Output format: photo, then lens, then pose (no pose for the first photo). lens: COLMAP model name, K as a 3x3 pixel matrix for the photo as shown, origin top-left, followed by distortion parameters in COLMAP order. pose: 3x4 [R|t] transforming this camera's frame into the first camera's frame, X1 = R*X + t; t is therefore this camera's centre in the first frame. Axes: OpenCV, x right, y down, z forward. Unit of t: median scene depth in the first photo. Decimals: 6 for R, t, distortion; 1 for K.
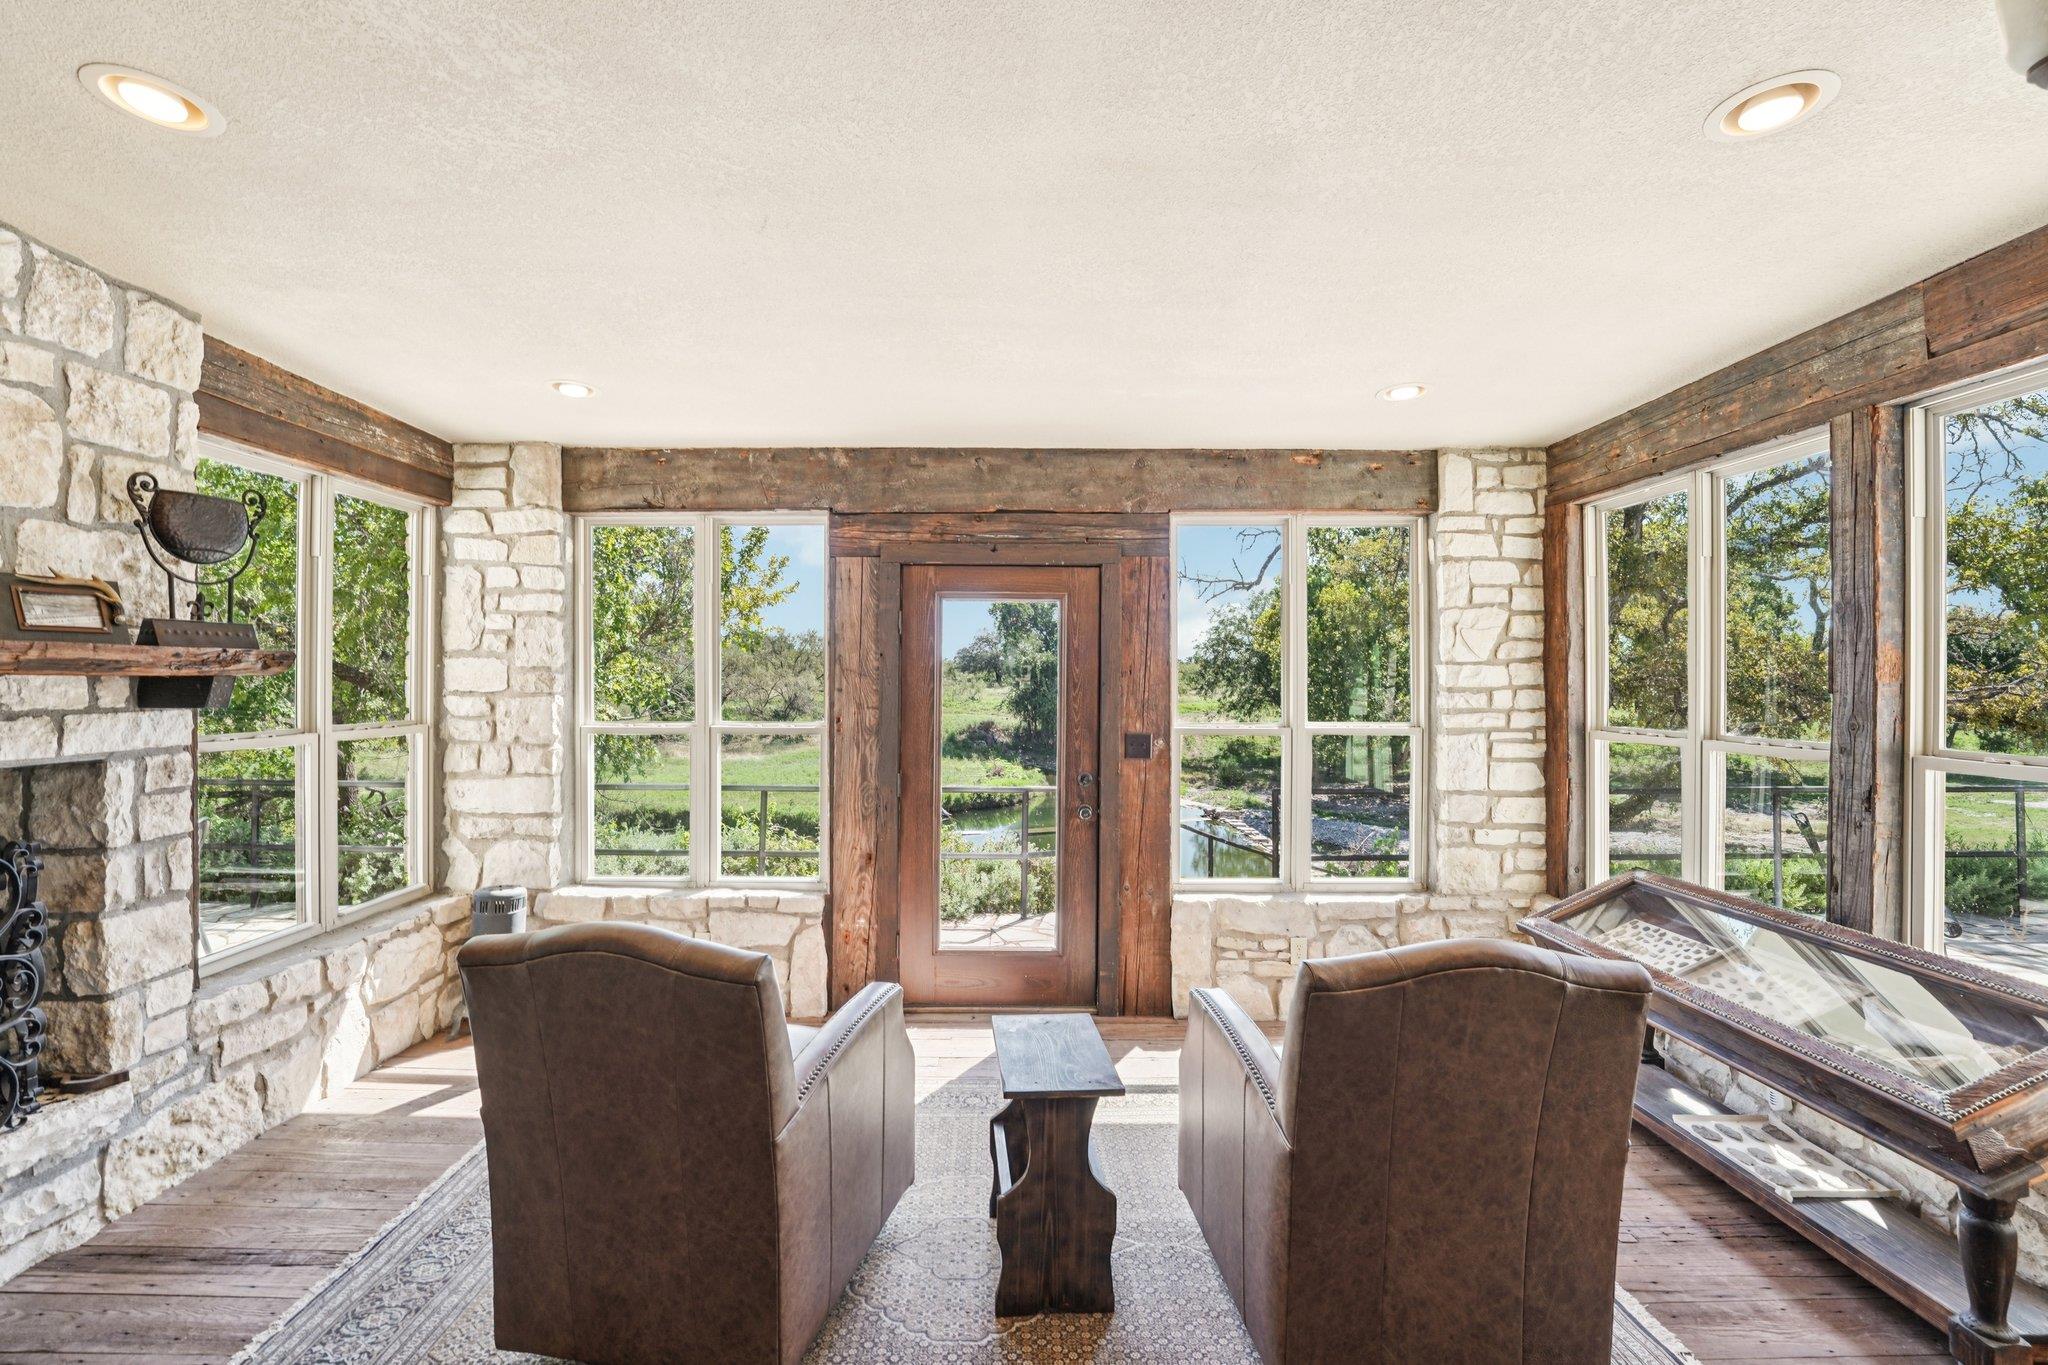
lens RADIAL K [[846.5, 0, 1016.1], [0, 846.5, 679.5], [0, 0, 1]] dist [-0.025012, 0.001497]
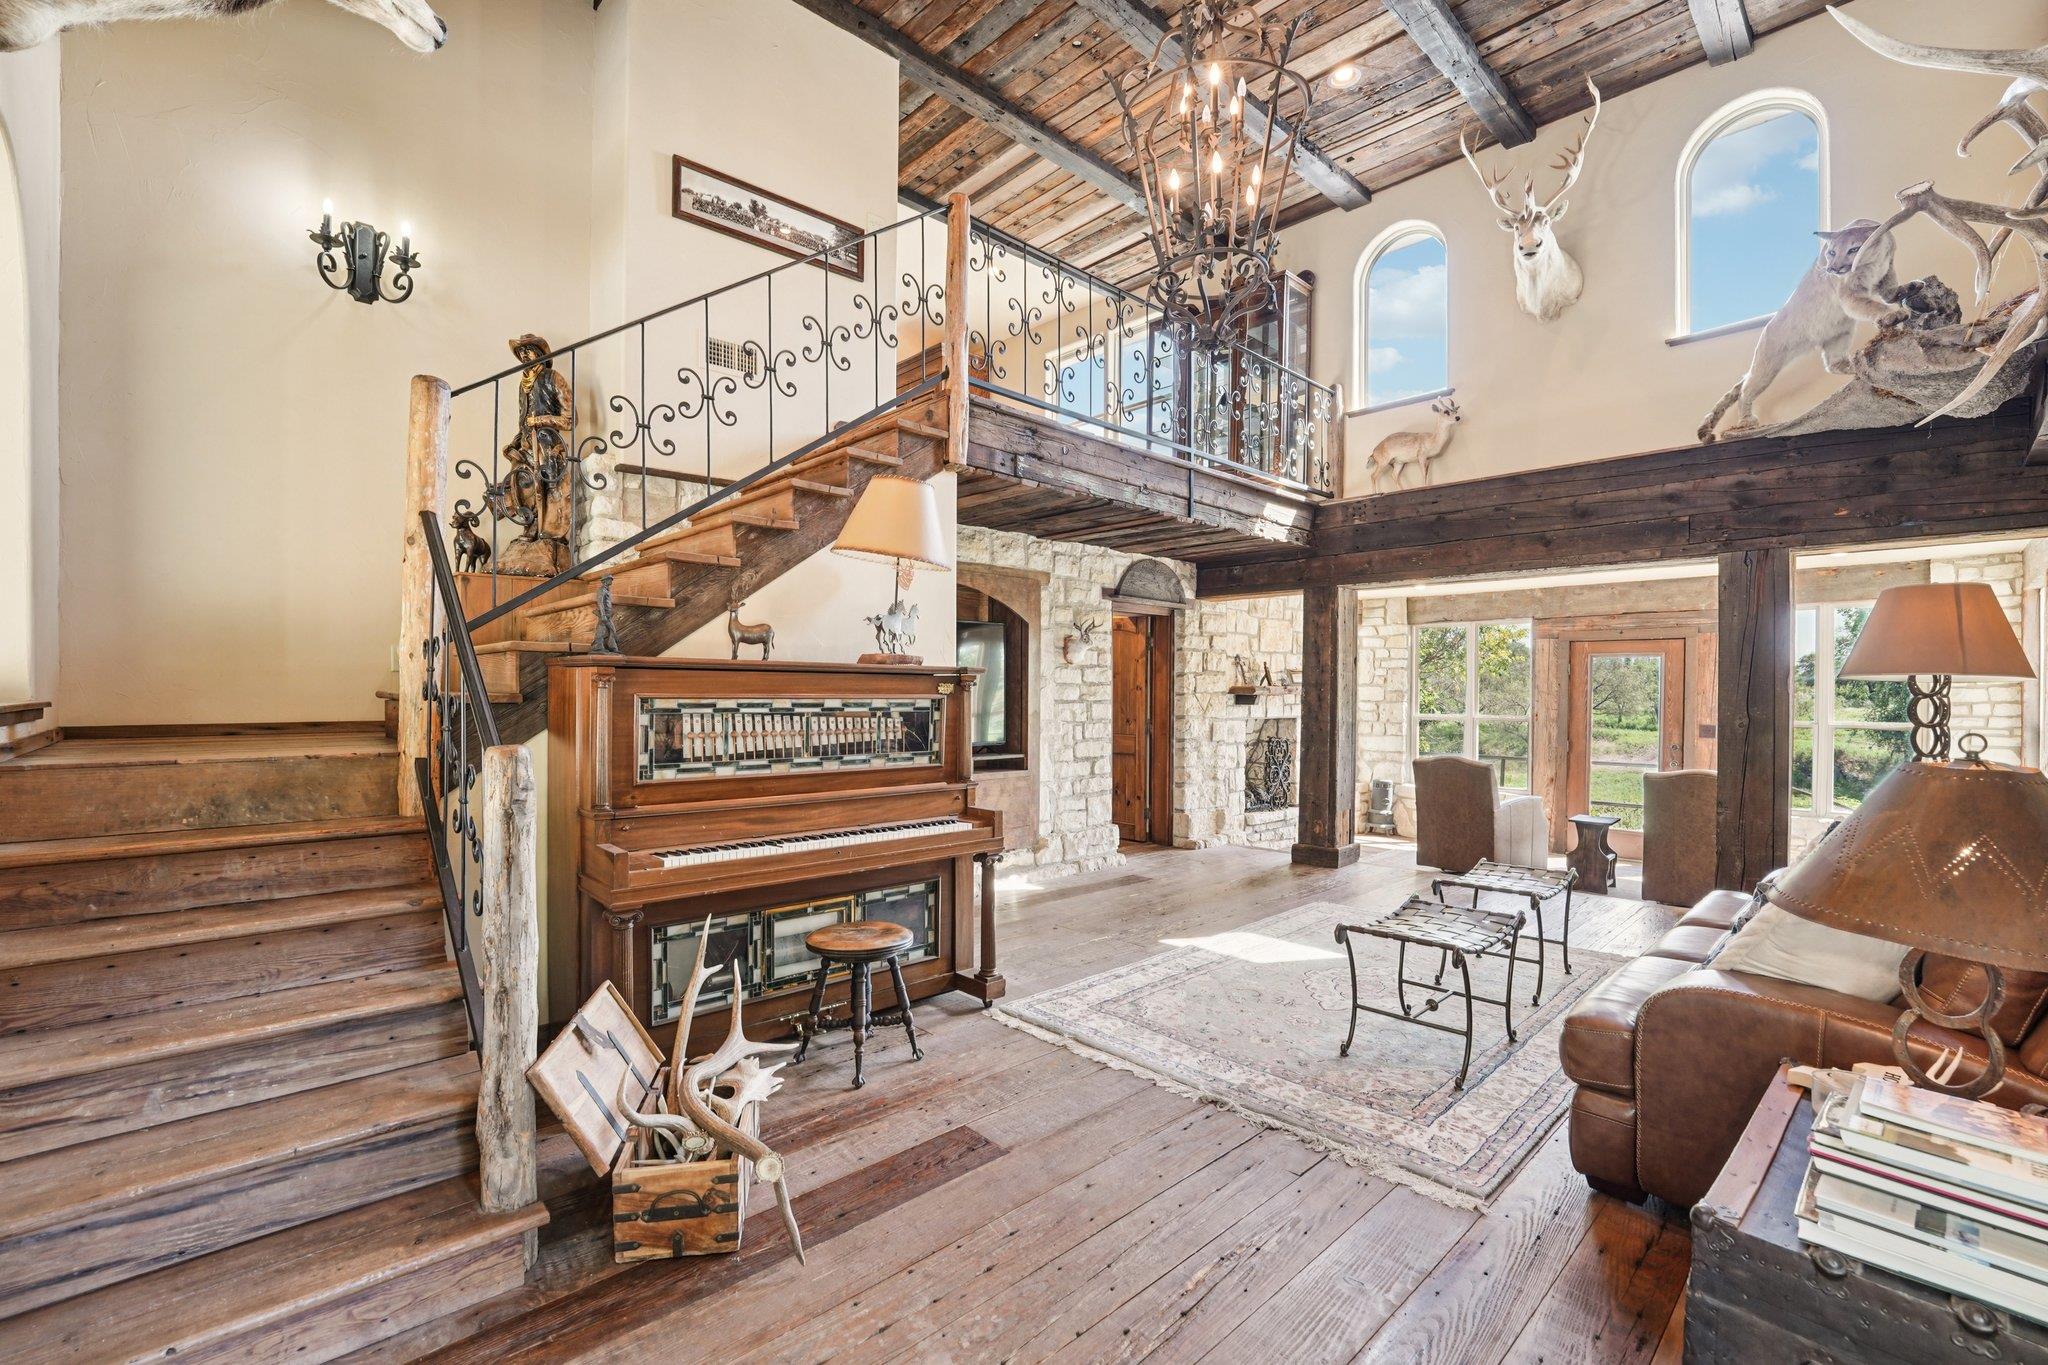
lens RADIAL K [[846.5, 0, 1026.6], [0, 846.5, 705.0], [0, 0, 1]] dist [-0.025012, 0.001497]
pose [[0.679809, 0.010663, -0.733311, 0.483254], [-0.001712, 0.999915, 0.012952, -0.002806], [0.733387, -0.007550, 0.679769, -1.432843]]
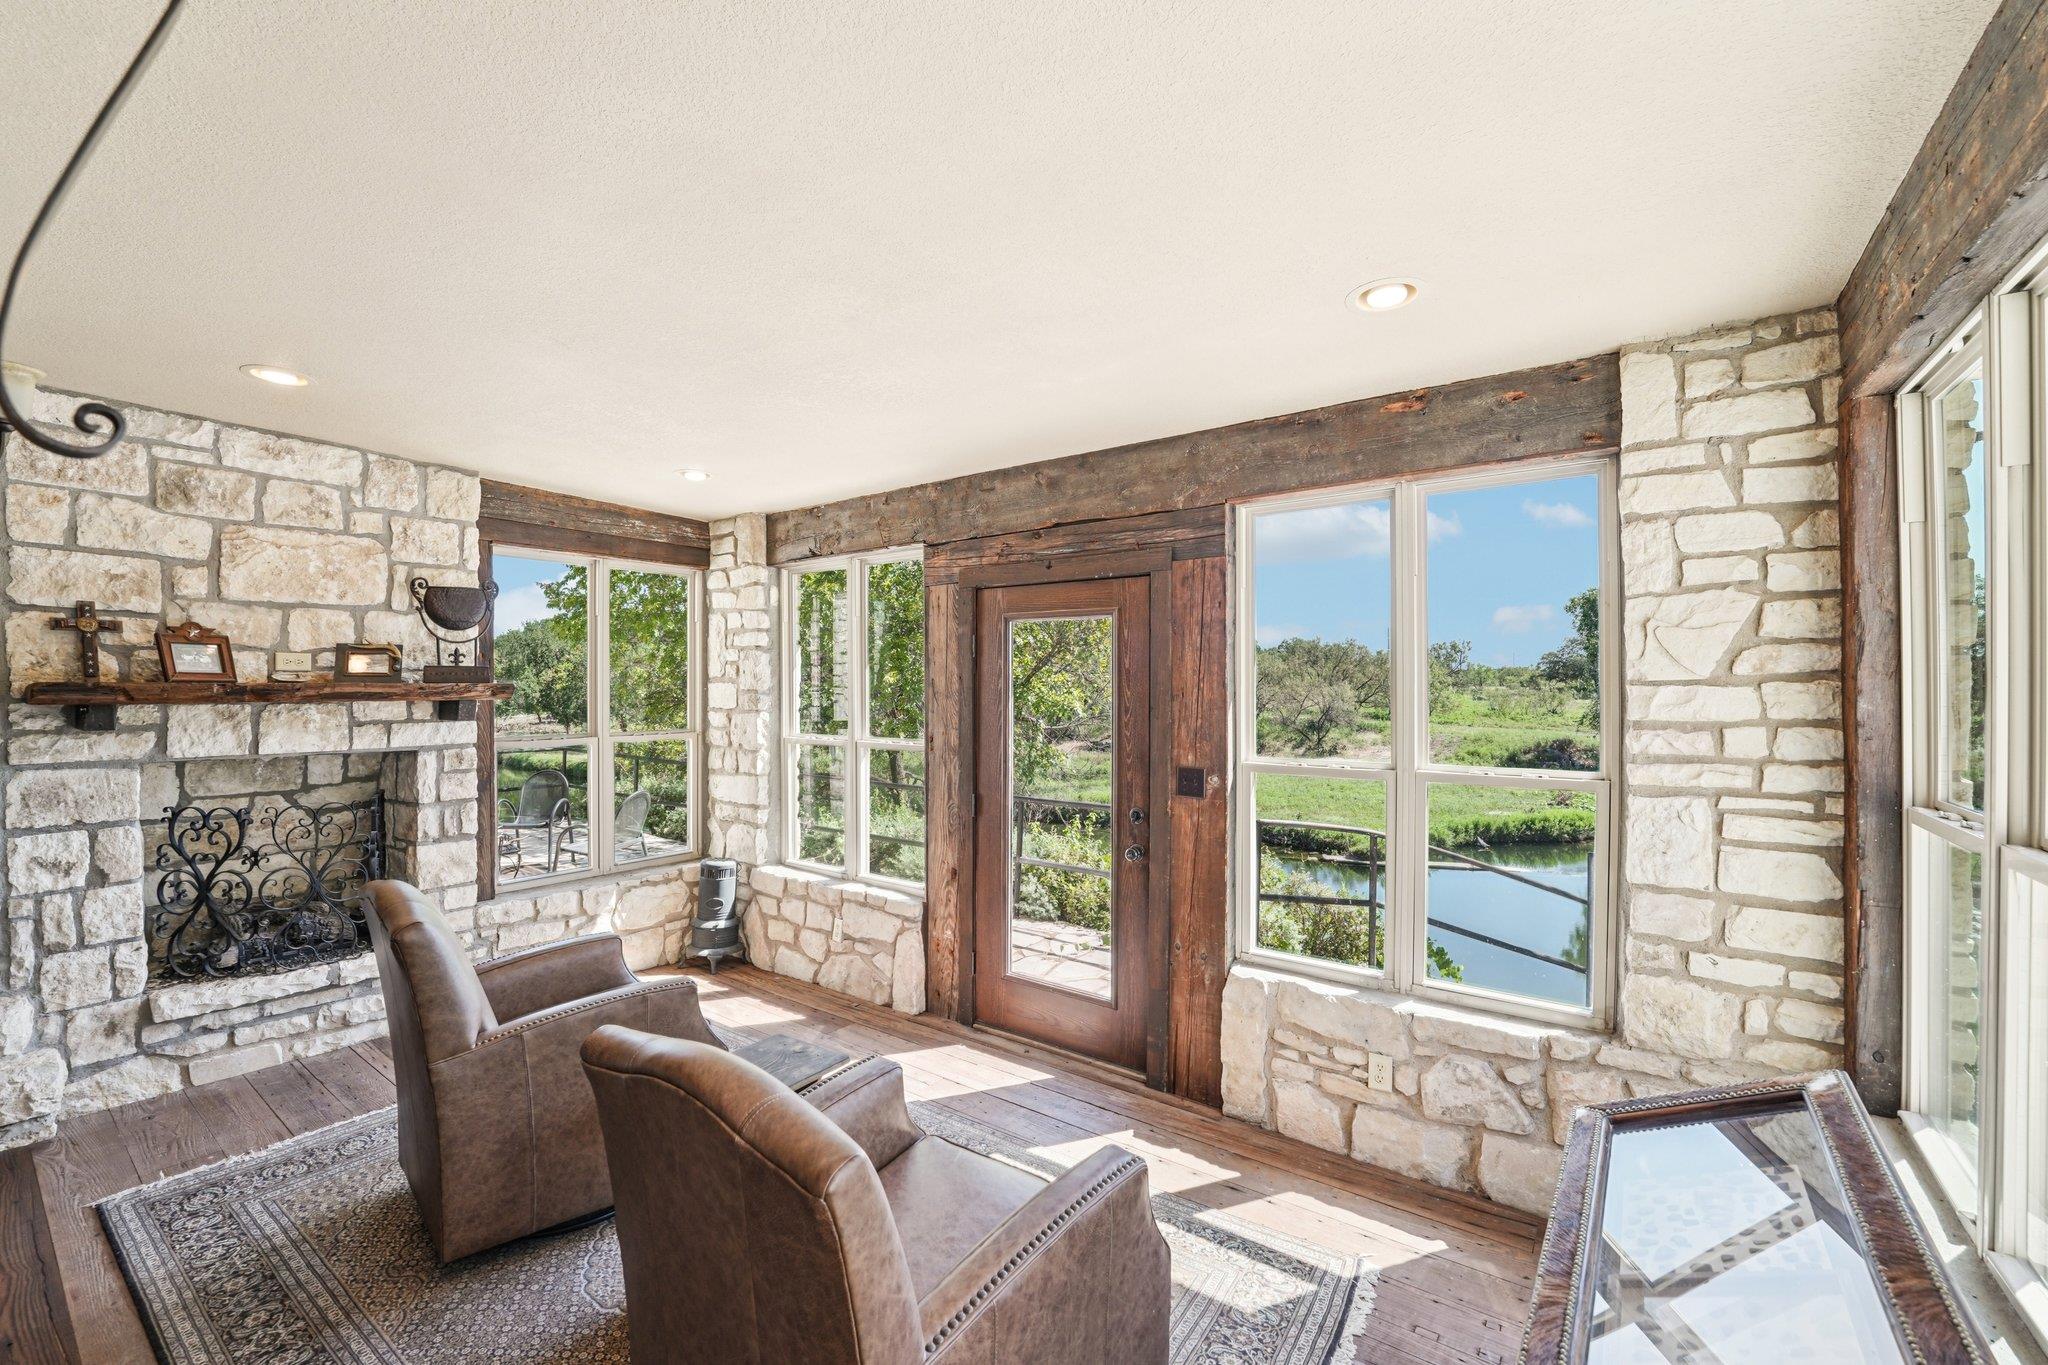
lens RADIAL K [[846.5, 0, 998.8], [0, 846.5, 688.9], [0, 0, 1]] dist [-0.025012, 0.001497]
pose [[0.798999, -0.001441, -0.601331, 0.507046], [0.001228, 0.999999, -0.000764, -0.014845], [0.601331, -0.000128, 0.799000, 0.206824]]
